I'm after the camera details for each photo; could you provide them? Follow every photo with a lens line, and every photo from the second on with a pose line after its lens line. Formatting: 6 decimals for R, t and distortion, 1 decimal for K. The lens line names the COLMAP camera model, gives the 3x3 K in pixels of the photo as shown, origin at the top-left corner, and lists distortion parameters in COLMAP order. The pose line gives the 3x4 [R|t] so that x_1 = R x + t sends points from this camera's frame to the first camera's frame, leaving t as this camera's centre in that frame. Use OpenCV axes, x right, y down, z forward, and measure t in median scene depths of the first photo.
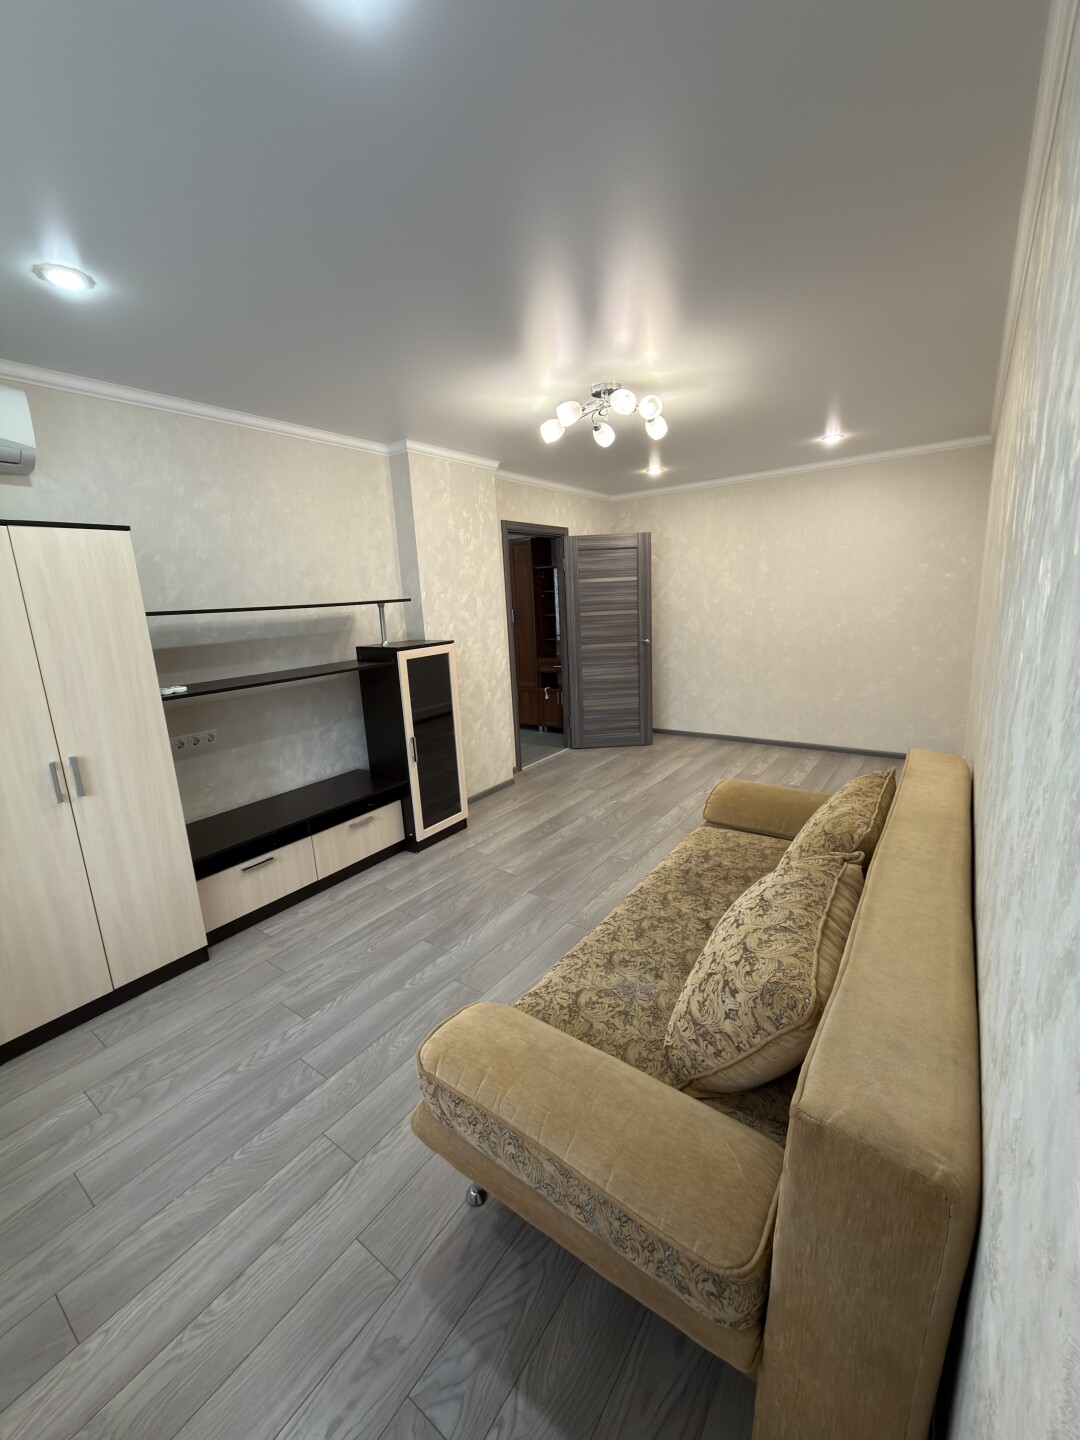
lens RADIAL K [[571.6, 0, 540.0], [0, 571.6, 720.0], [0, 0, 1]] dist [-0.000313, -0.000104]
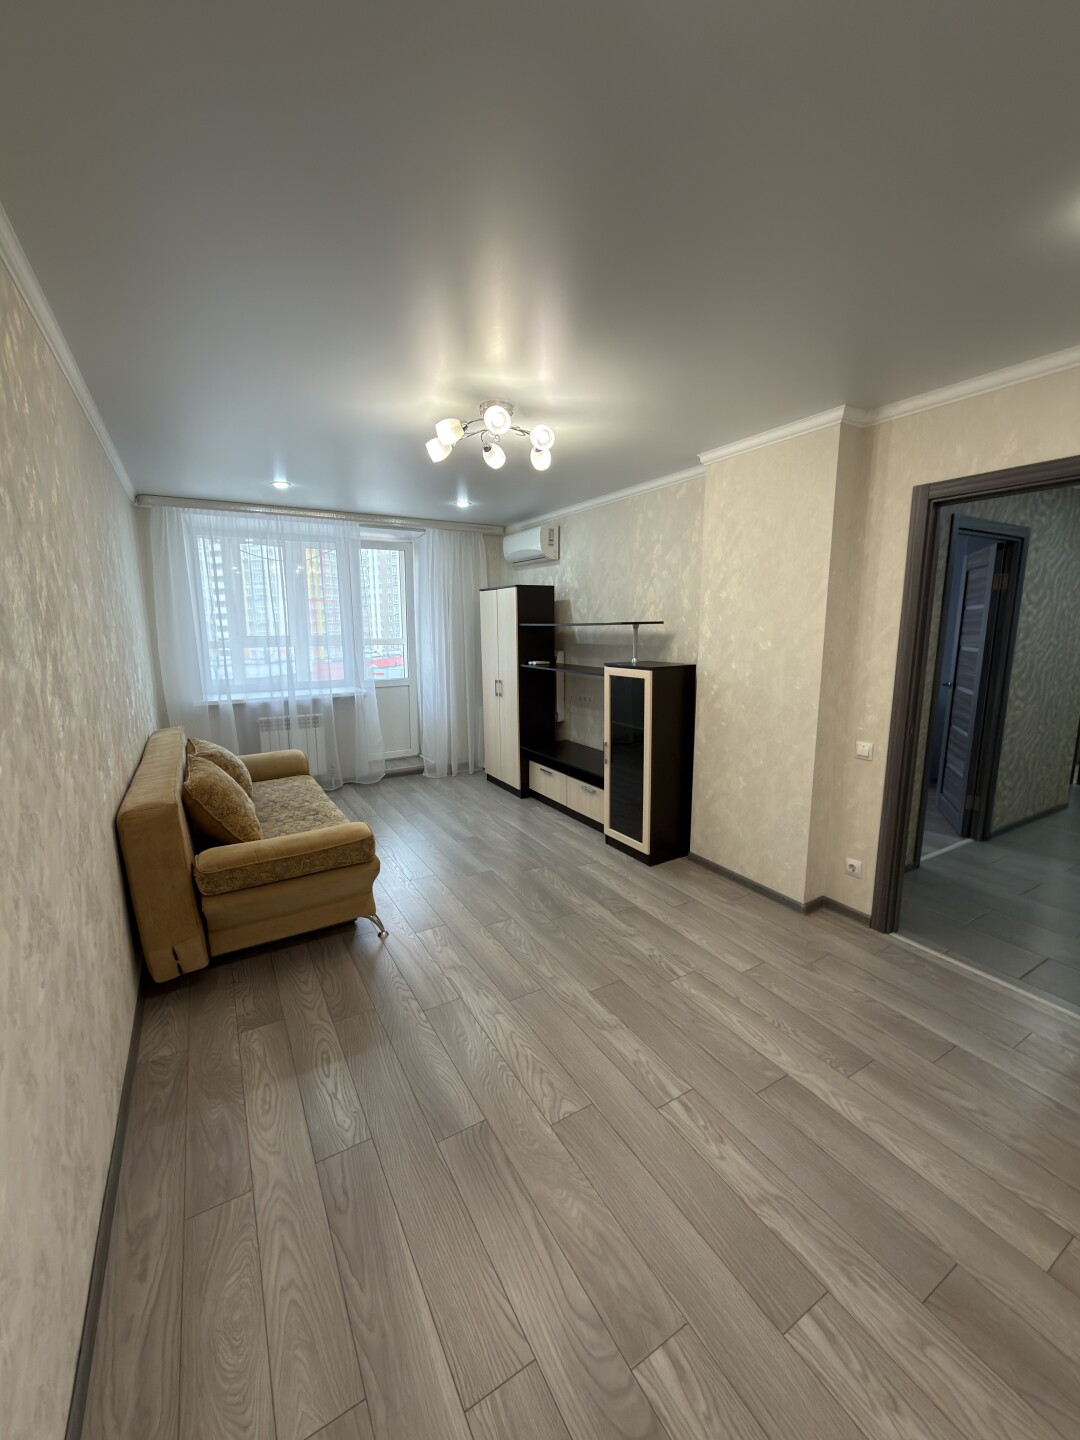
lens RADIAL K [[571.6, 0, 540.0], [0, 571.6, 720.0], [0, 0, 1]] dist [-0.000313, -0.000104]
pose [[-0.392959, 0.203279, -0.896806, 0.756870], [-0.175739, 0.940682, 0.290229, -0.286305], [0.902607, 0.271651, -0.333926, 1.124007]]
